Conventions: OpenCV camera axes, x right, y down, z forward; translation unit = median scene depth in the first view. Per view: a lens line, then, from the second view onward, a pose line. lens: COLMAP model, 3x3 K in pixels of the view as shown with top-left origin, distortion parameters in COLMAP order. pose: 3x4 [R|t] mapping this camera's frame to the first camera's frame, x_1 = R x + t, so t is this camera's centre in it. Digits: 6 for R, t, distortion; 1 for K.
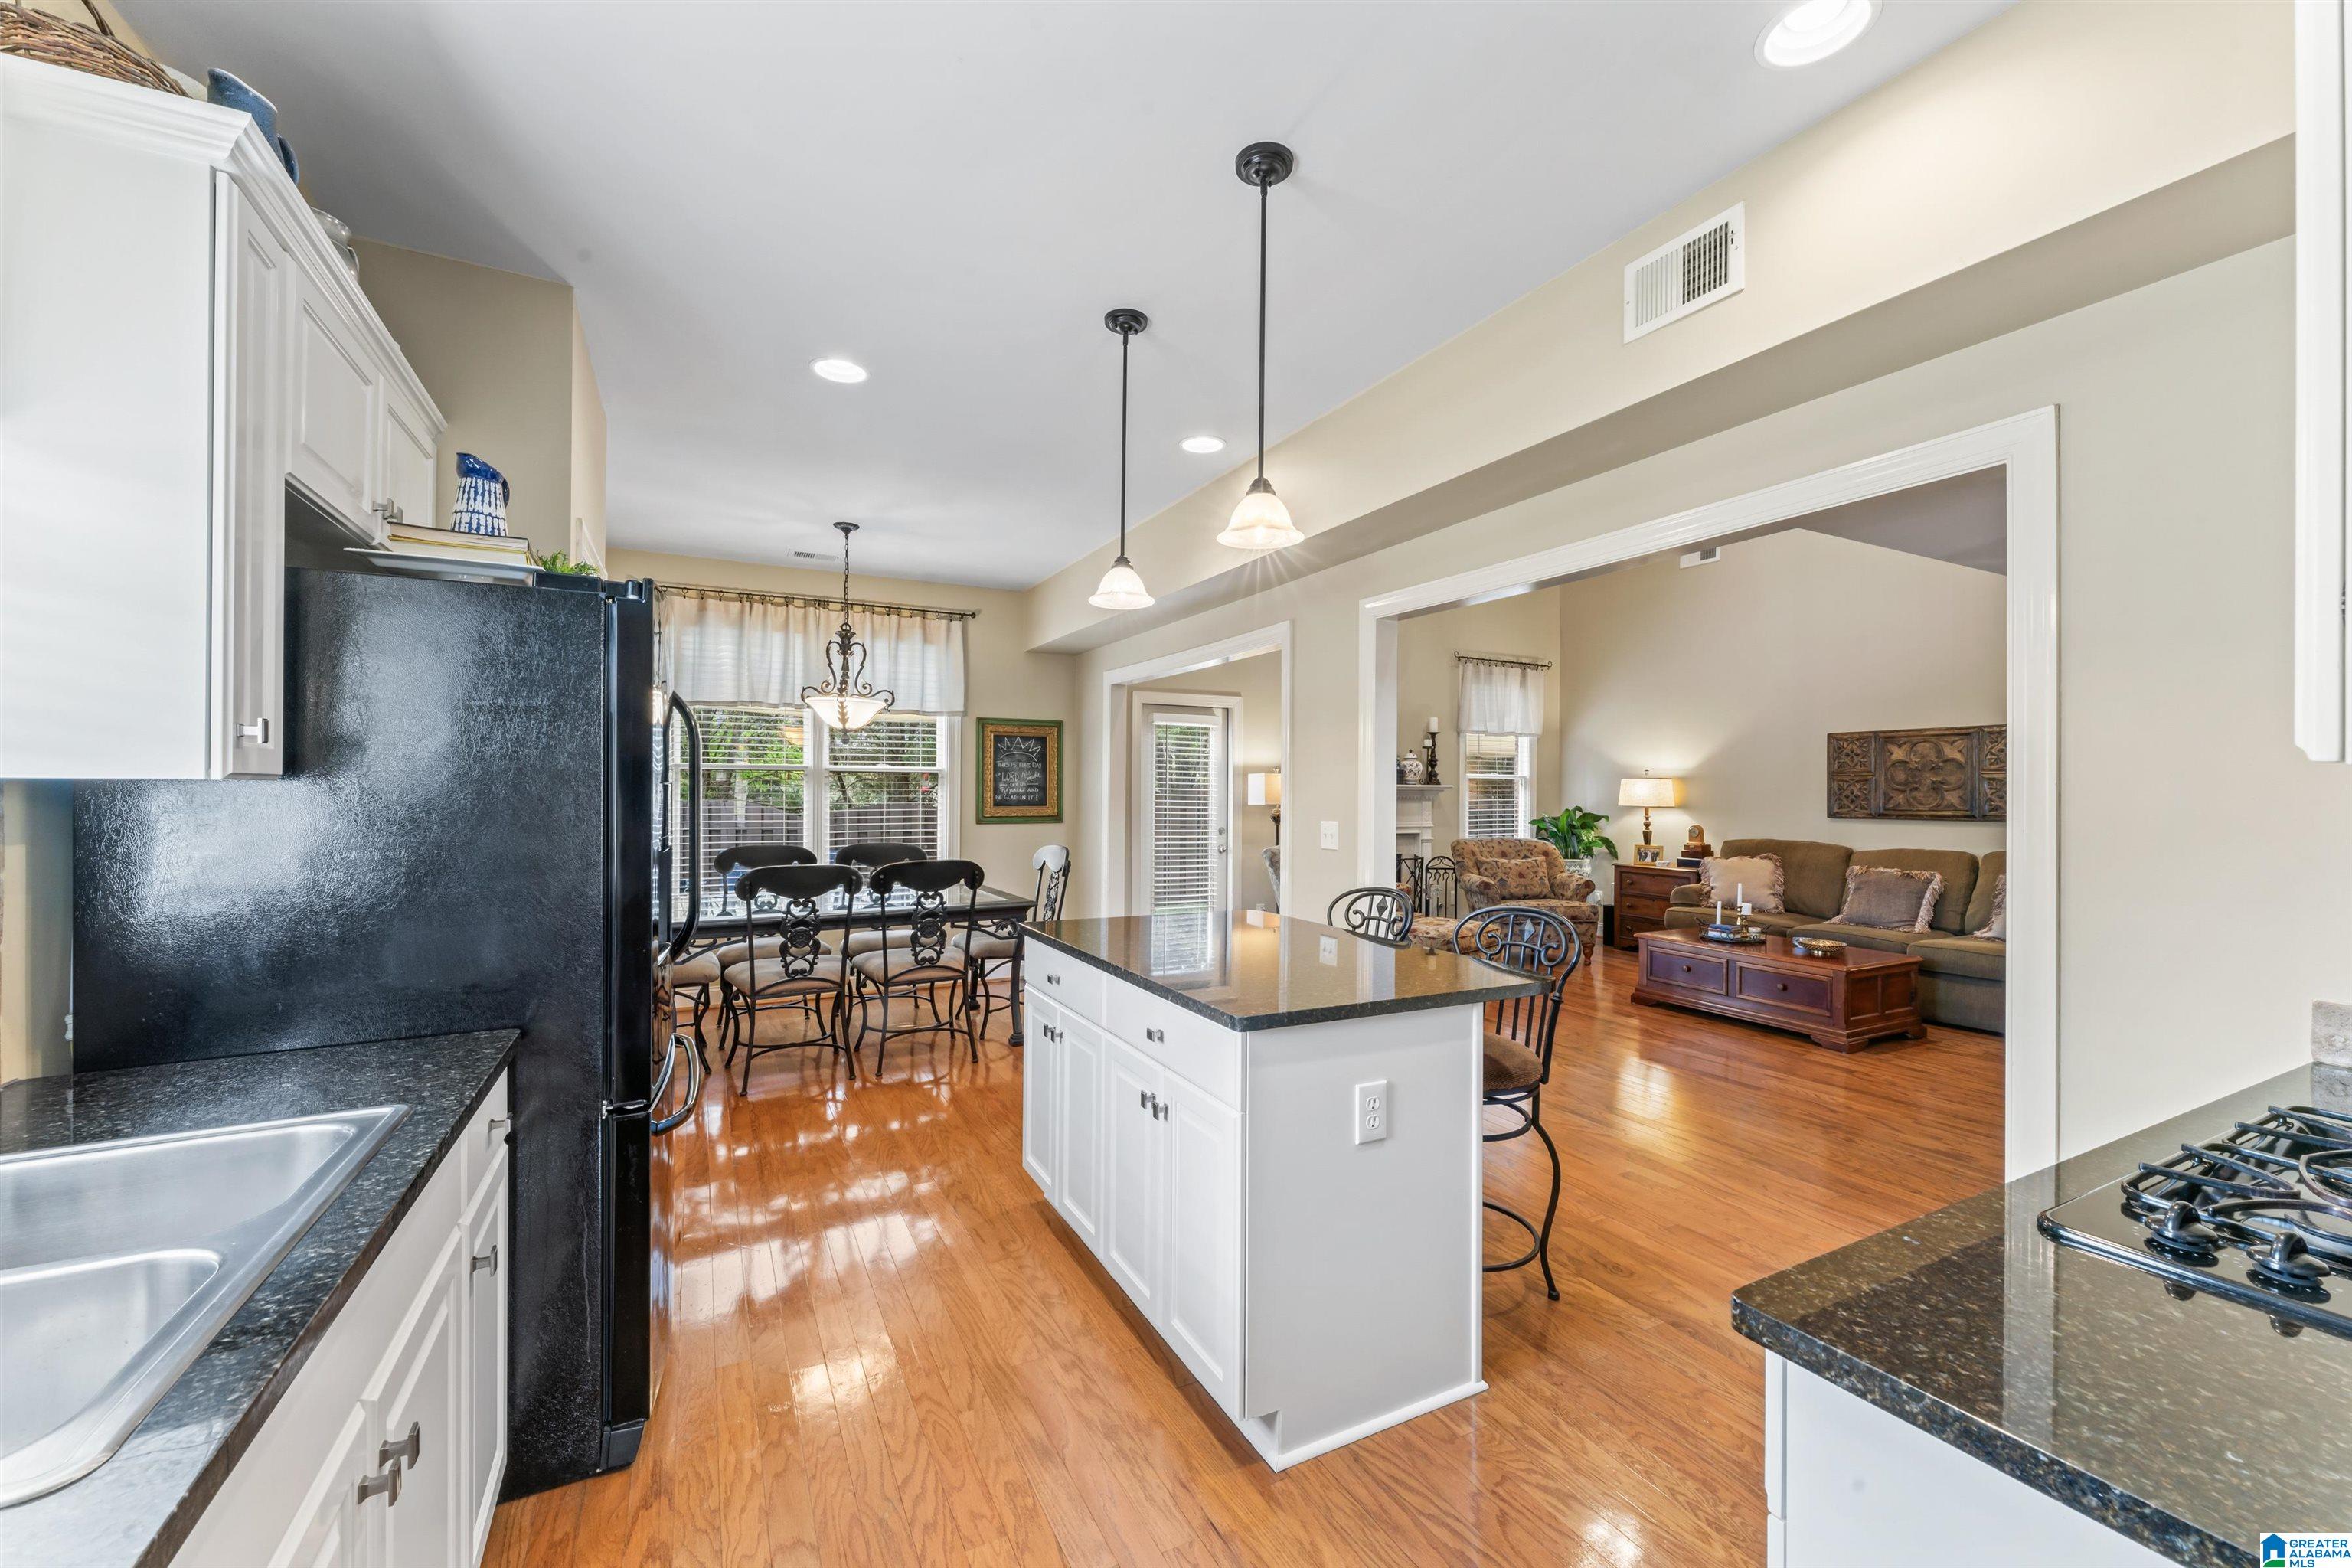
lens RADIAL K [[937.1, 0, 1181.3], [0, 937.1, 783.4], [0, 0, 1]] dist [0.002961, -0.000392]
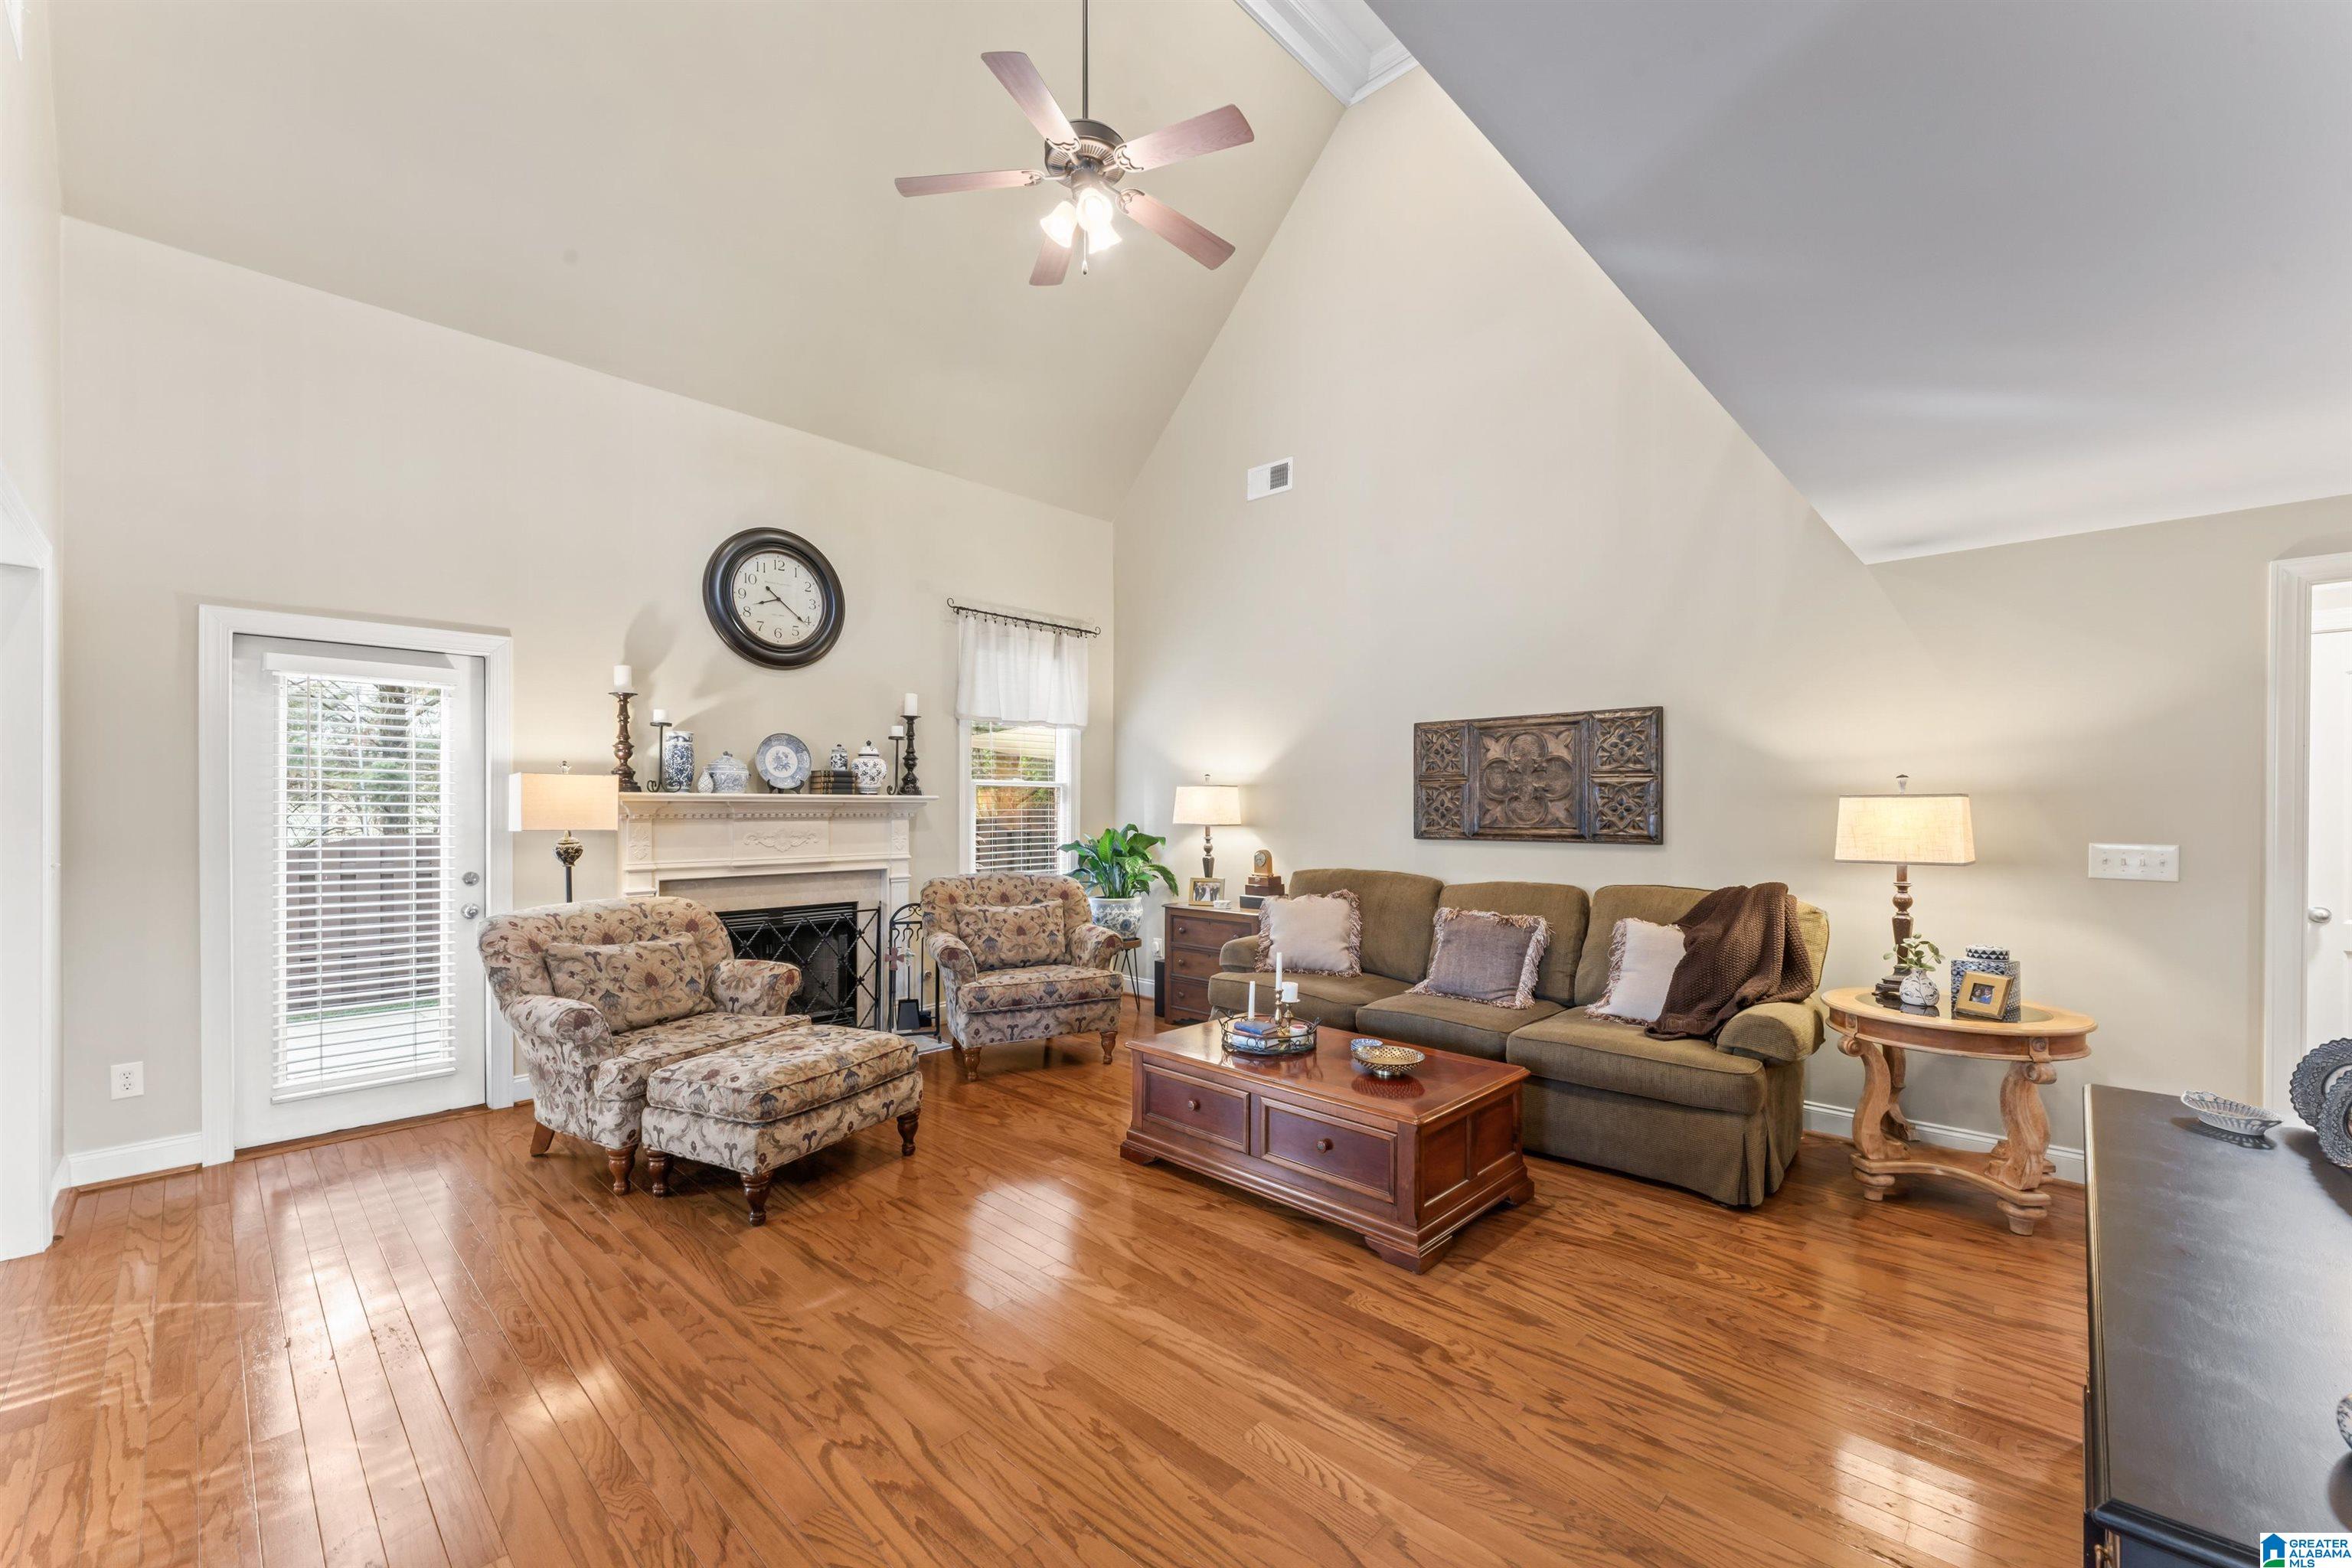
lens RADIAL K [[940.1, 0, 1180.9], [0, 940.1, 797.4], [0, 0, 1]] dist [-0.000158, -0.000260]
pose [[0.946633, -0.001835, 0.322308, 0.262520], [0.001813, 0.999998, 0.000371, 0.003731], [-0.322308, 0.000233, 0.946635, 0.342260]]
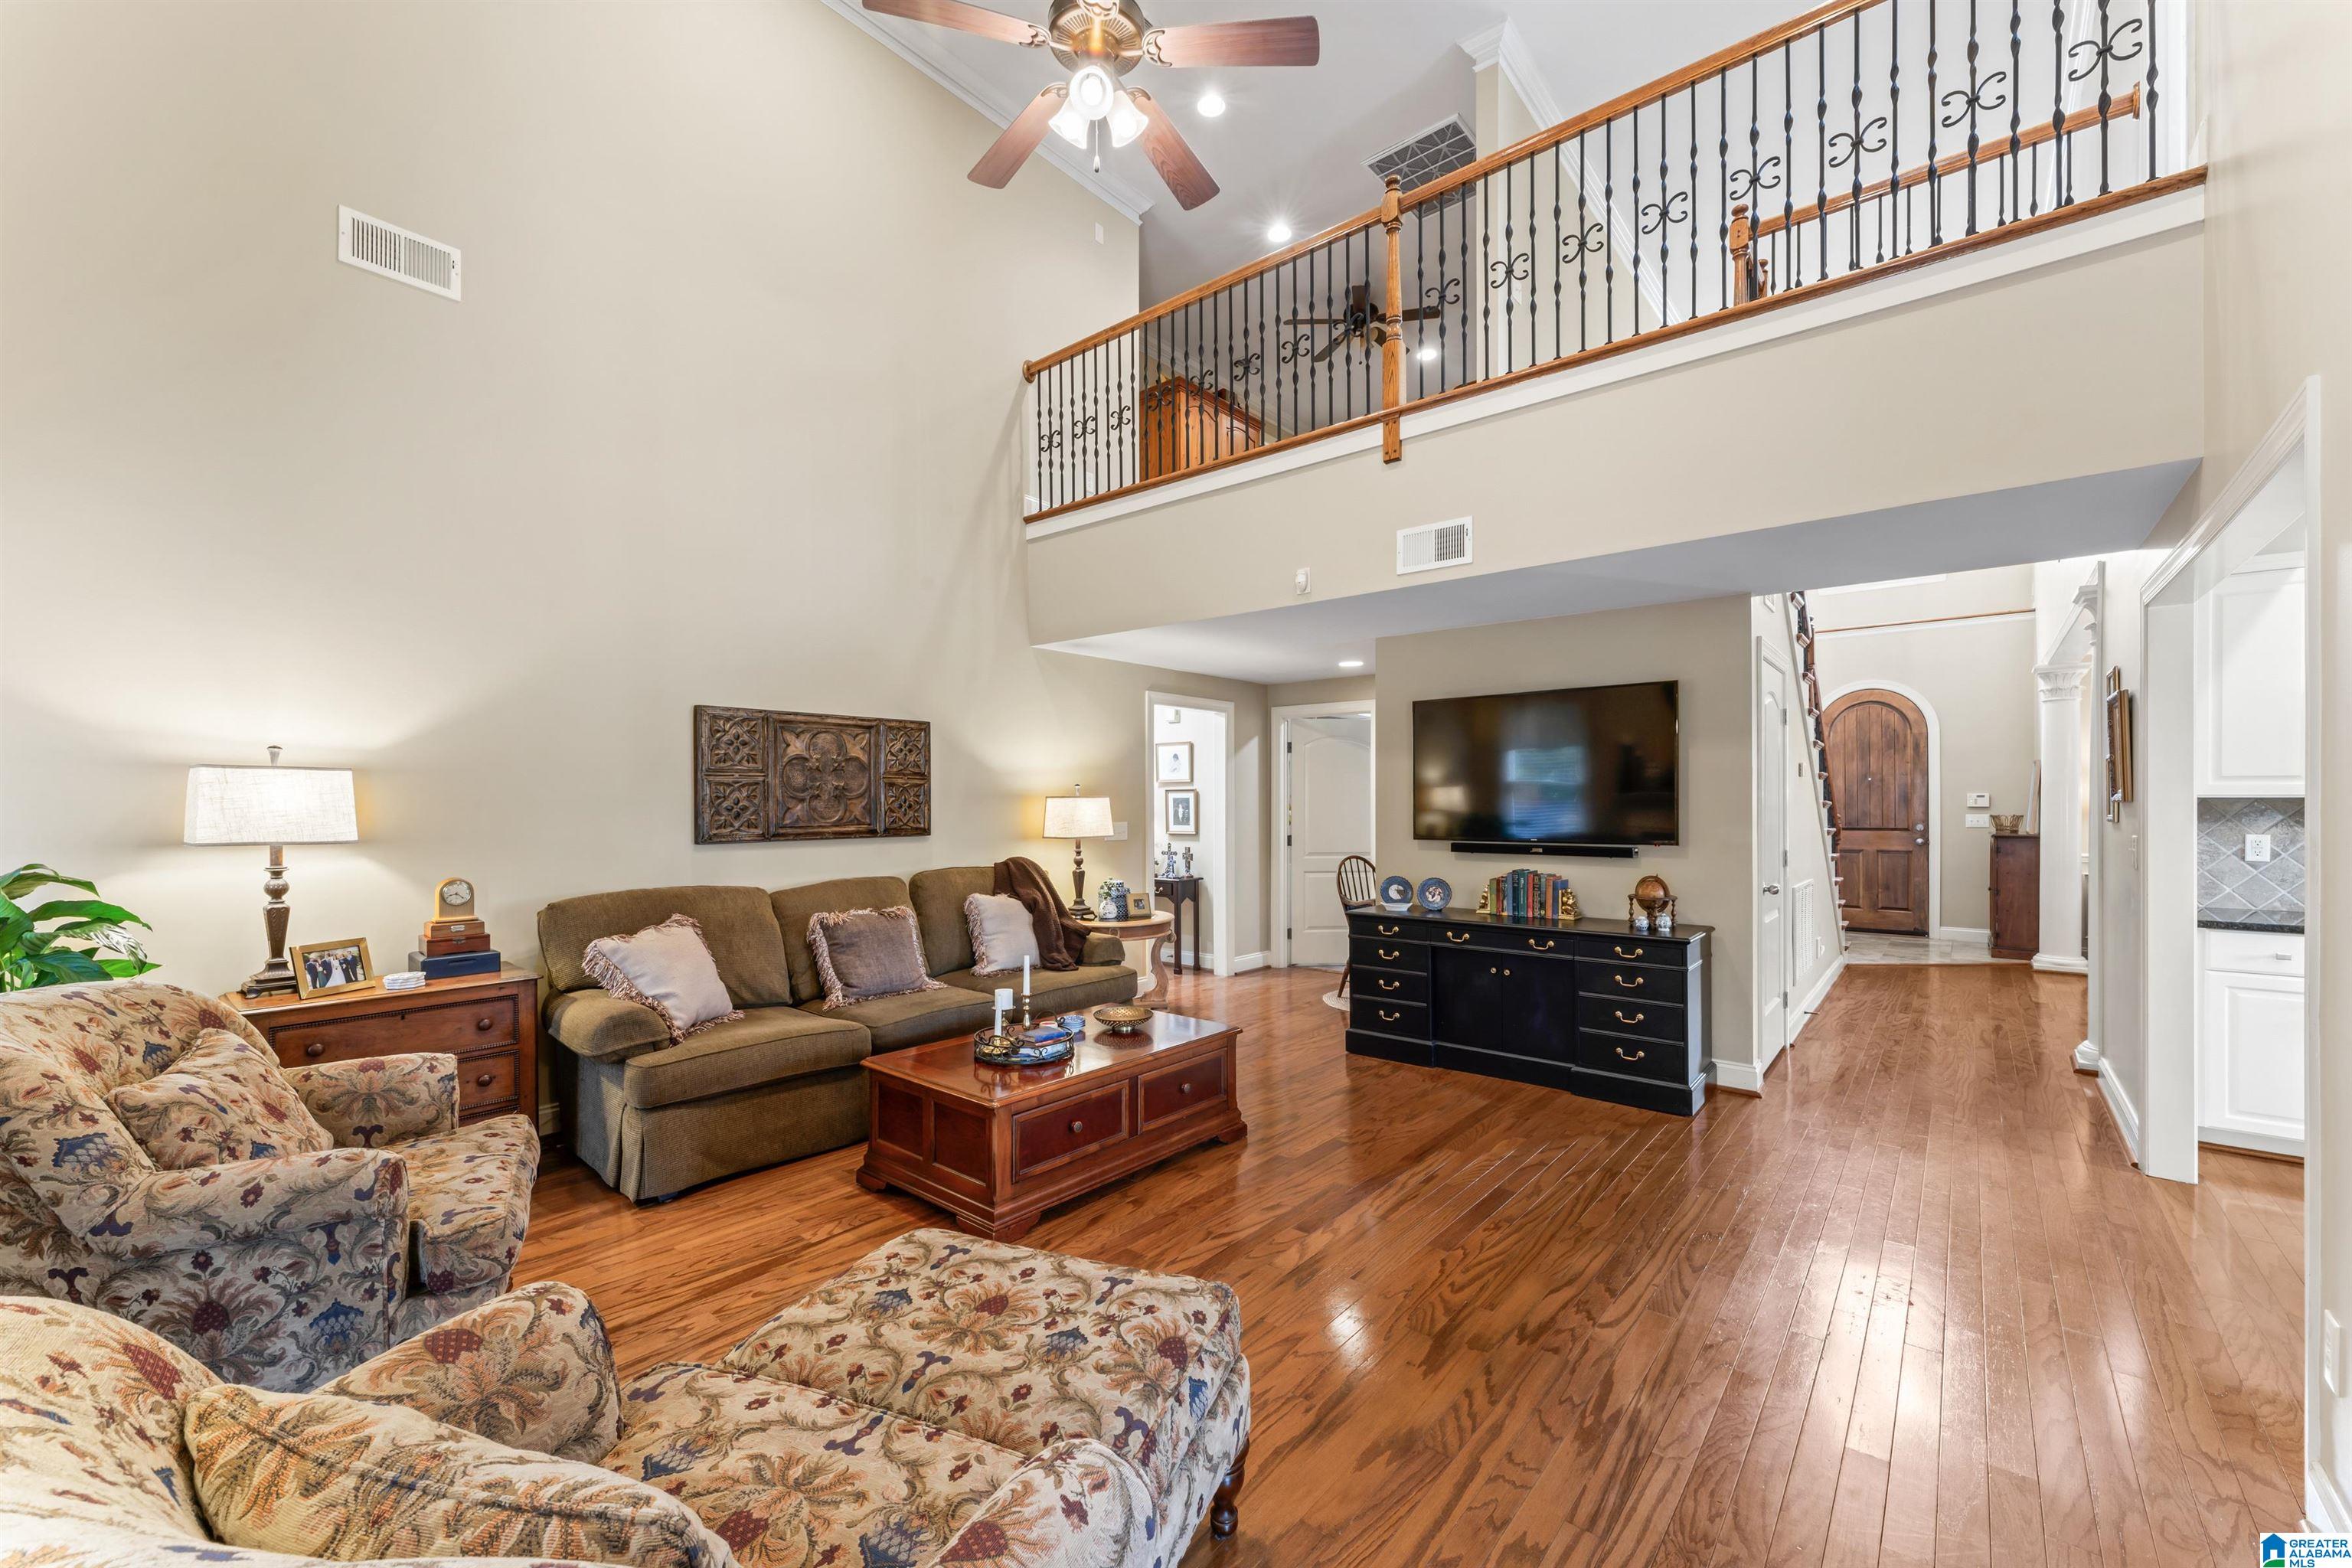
lens RADIAL K [[940.1, 0, 1180.9], [0, 940.1, 797.4], [0, 0, 1]] dist [-0.000158, -0.000260]
pose [[-0.378865, -0.000078, 0.925452, 0.009612], [-0.005703, 0.999981, -0.002251, 0.005530], [-0.925434, -0.006131, -0.378858, 0.879241]]
